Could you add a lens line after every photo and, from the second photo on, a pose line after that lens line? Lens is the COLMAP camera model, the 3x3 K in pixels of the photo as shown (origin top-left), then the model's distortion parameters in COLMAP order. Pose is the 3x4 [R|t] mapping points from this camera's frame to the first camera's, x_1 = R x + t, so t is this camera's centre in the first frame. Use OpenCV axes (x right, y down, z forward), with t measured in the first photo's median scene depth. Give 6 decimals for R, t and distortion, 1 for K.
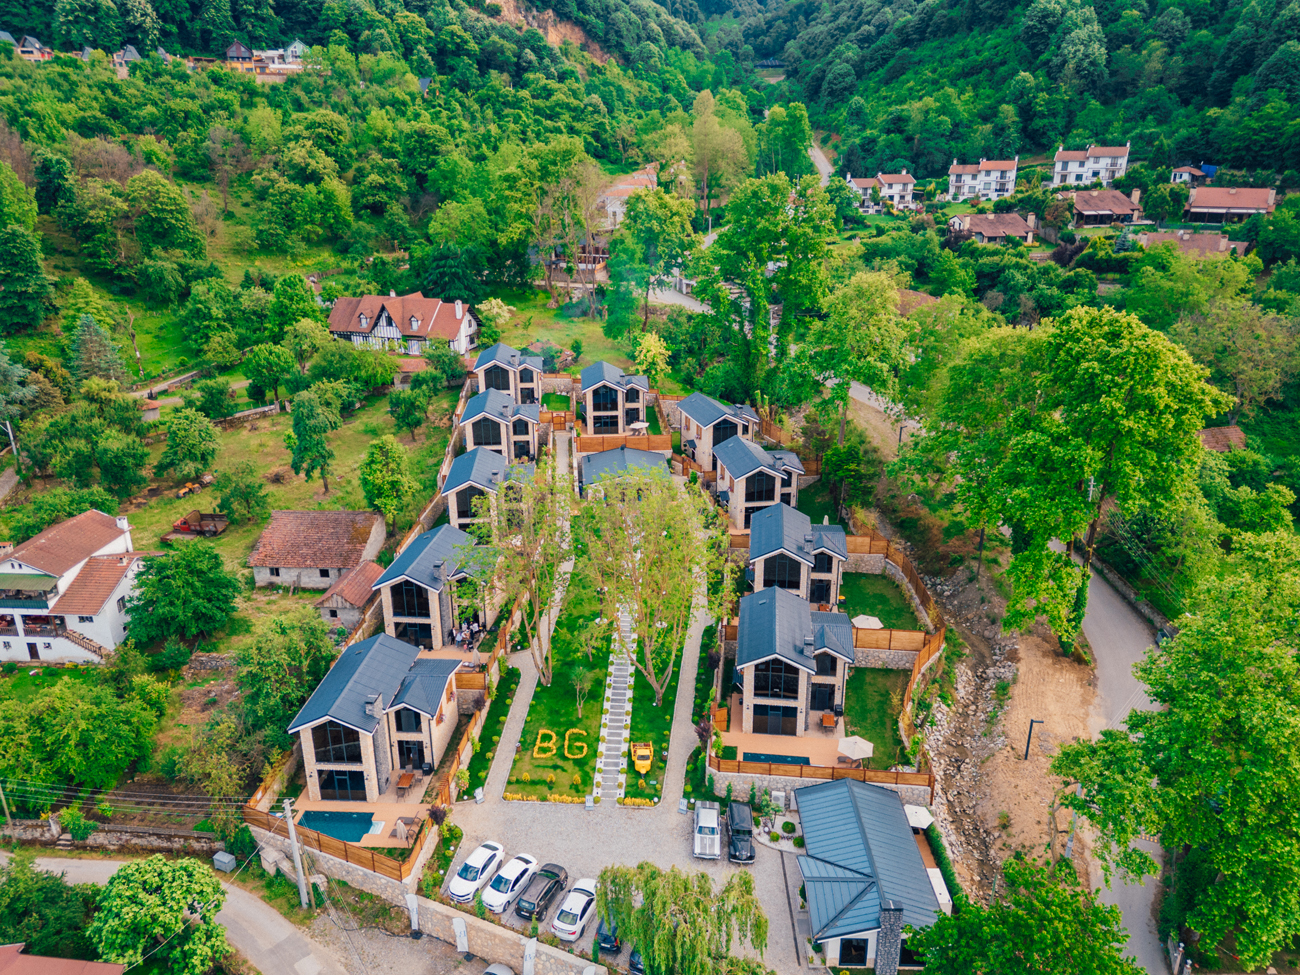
lens RADIAL K [[908.3, 0, 652.4], [0, 908.3, 478.4], [0, 0, 1]] dist [0.062912, -0.054109]
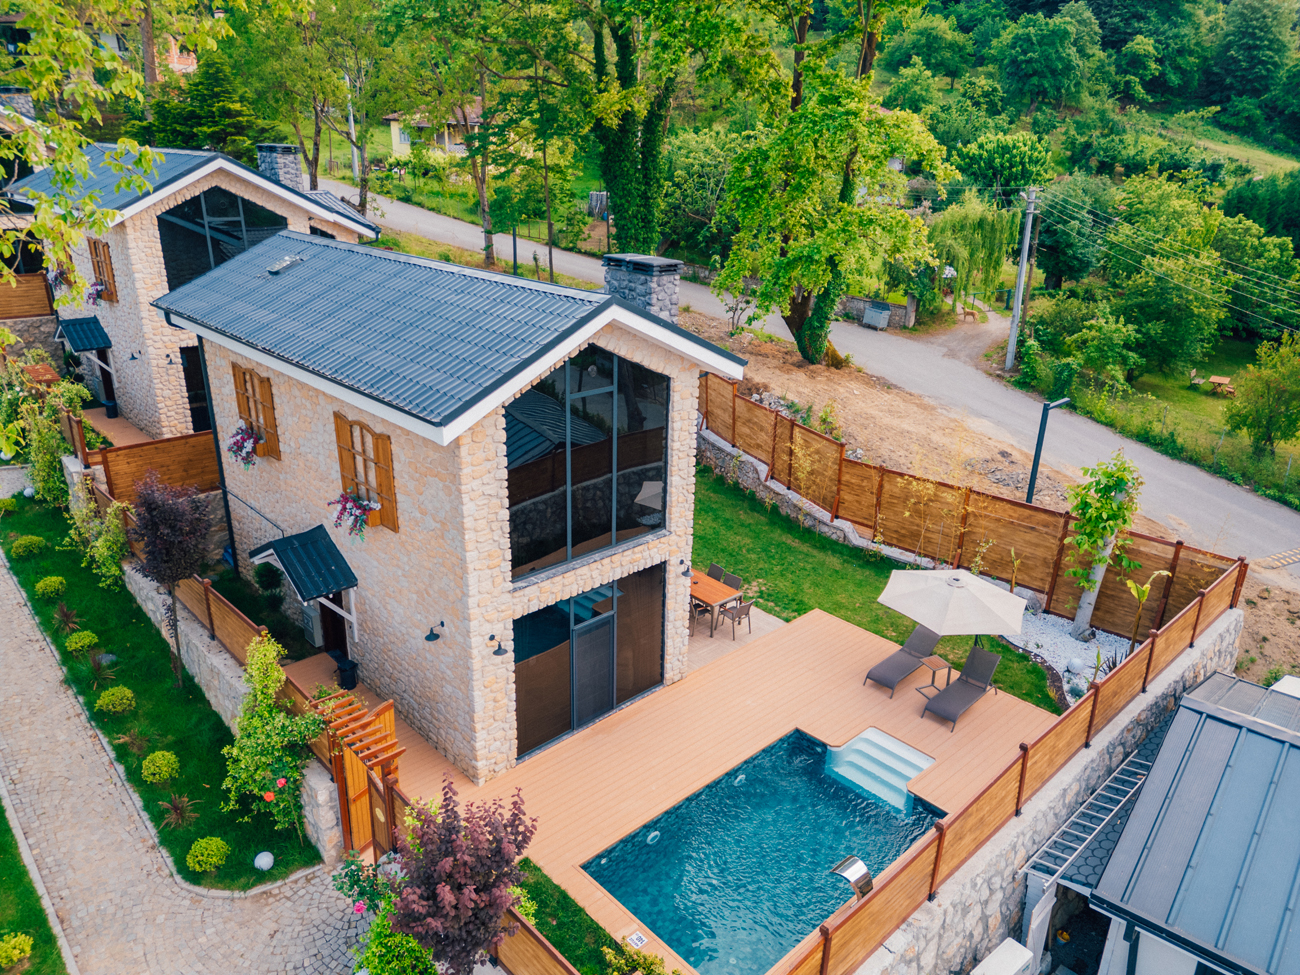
lens RADIAL K [[908.3, 0, 652.4], [0, 908.3, 478.4], [0, 0, 1]] dist [0.062912, -0.054109]
pose [[0.641029, -0.249938, 0.725681, -0.007677], [0.232742, 0.964274, 0.126521, 0.191510], [-0.731377, 0.087793, 0.676298, 0.808517]]
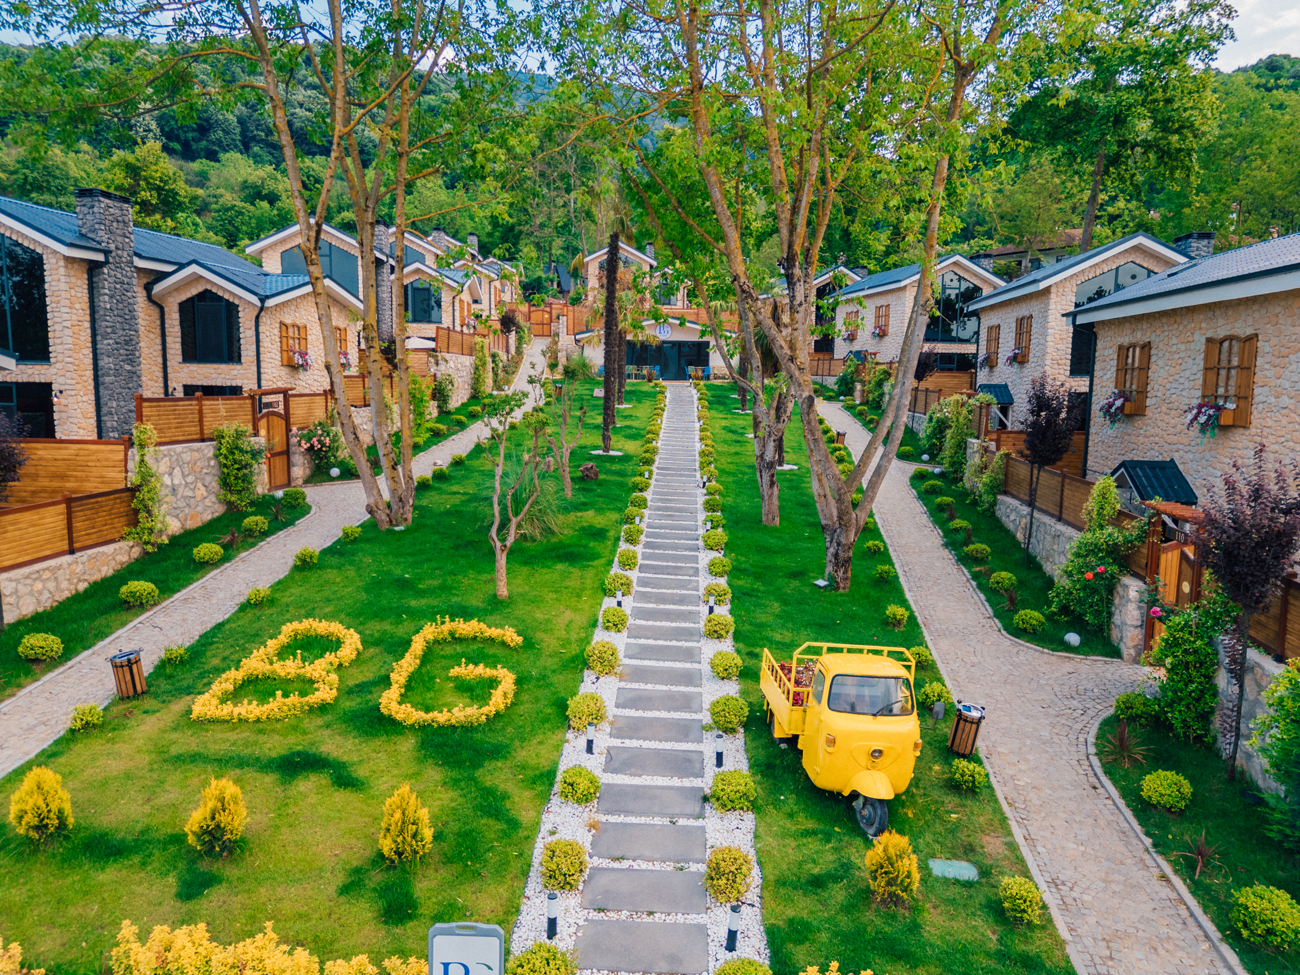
lens RADIAL K [[908.3, 0, 652.4], [0, 908.3, 478.4], [0, 0, 1]] dist [0.062912, -0.054109]
pose [[0.999782, 0.019234, -0.008101, -0.041579], [-0.020524, 0.976525, -0.214425, 0.277736], [0.003786, 0.214544, 0.976707, 0.772349]]
